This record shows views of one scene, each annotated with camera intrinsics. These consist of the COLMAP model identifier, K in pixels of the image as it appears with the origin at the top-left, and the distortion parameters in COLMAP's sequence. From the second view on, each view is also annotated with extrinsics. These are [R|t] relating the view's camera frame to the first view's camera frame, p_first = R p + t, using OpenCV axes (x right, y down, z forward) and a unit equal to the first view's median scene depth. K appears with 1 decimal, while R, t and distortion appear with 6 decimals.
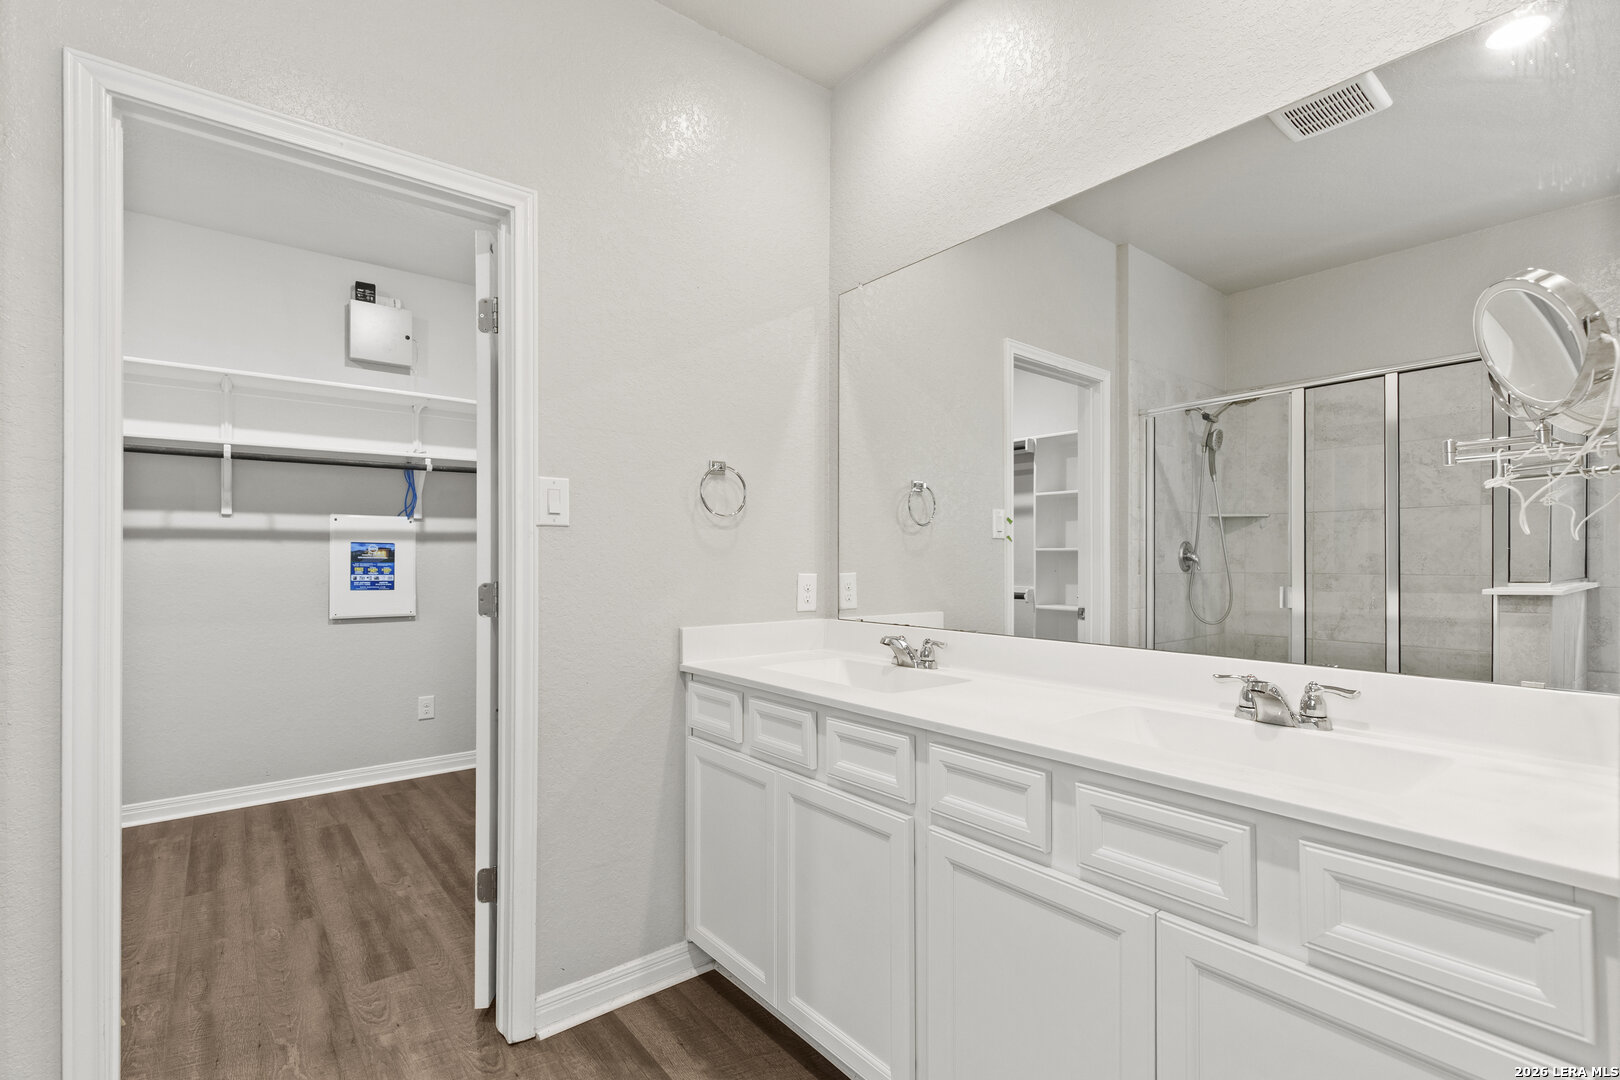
lens RADIAL K [[730.6, 0, 800.5], [0, 730.6, 554.0], [0, 0, 1]] dist [0.009017, -0.001289]
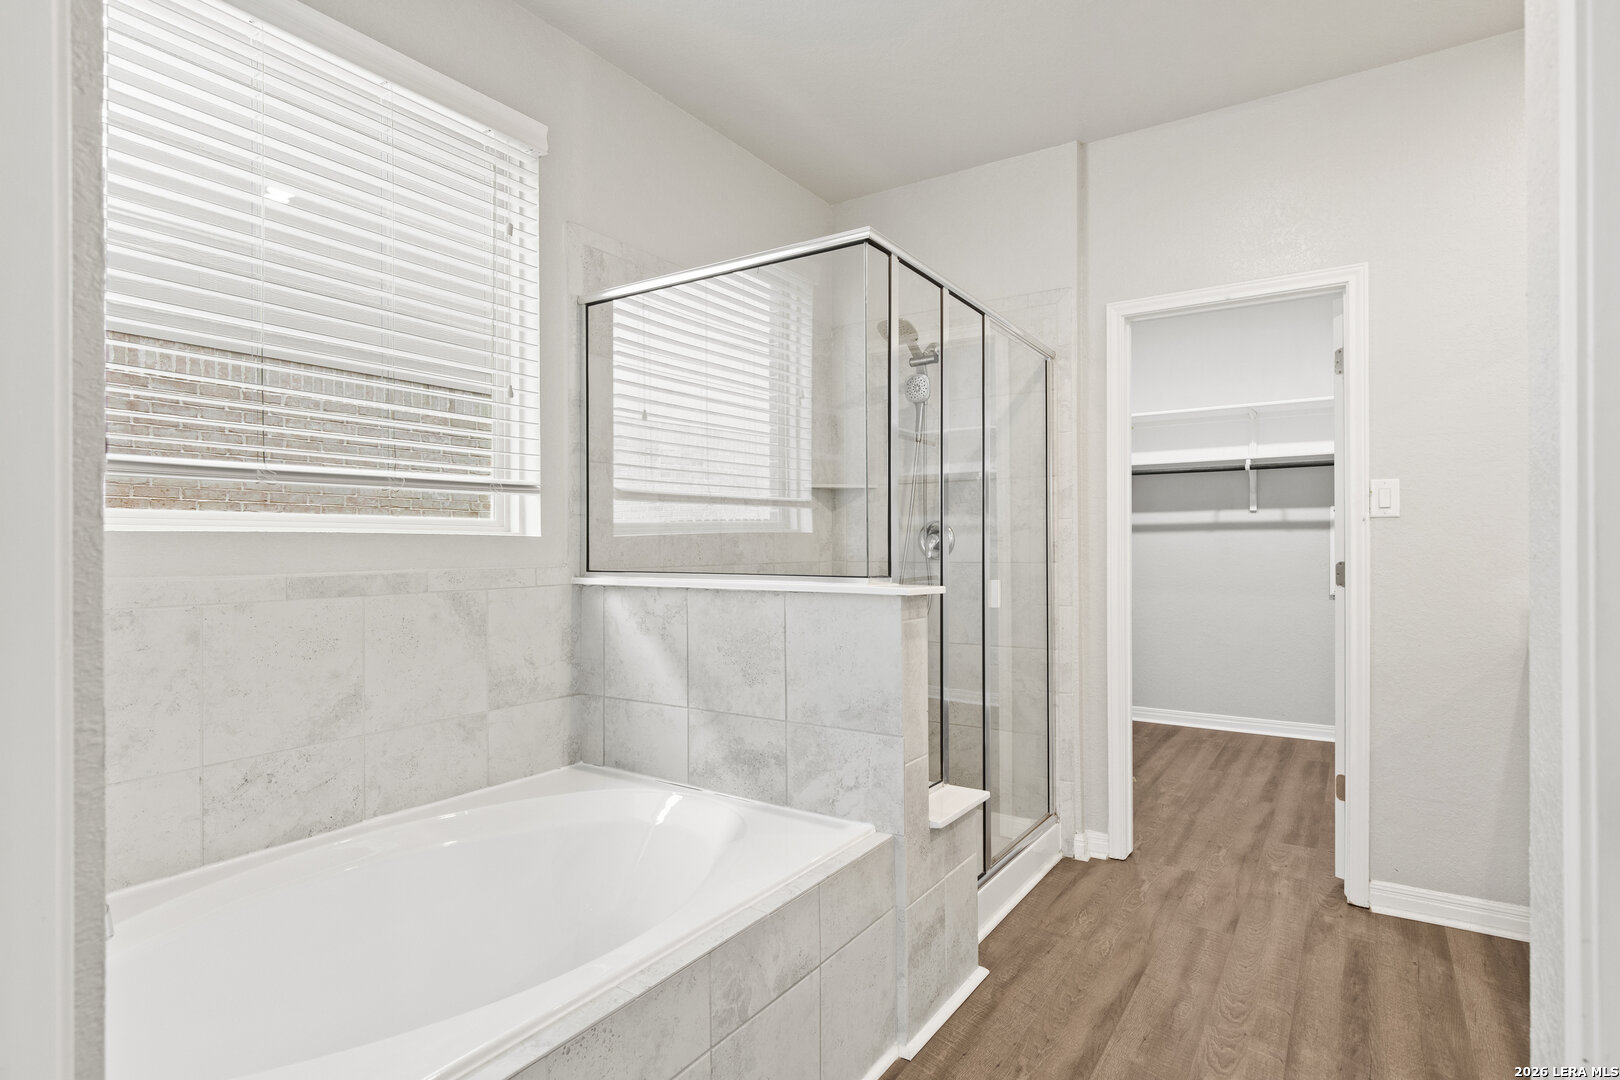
lens RADIAL K [[842.5, 0, 807.2], [0, 842.5, 553.7], [0, 0, 1]] dist [0.003229, 0.000555]
pose [[0.298582, 0.011095, -0.954319, 0.669623], [0.003166, 0.999915, 0.012616, 0.002936], [0.954379, -0.006789, 0.298522, -0.348966]]
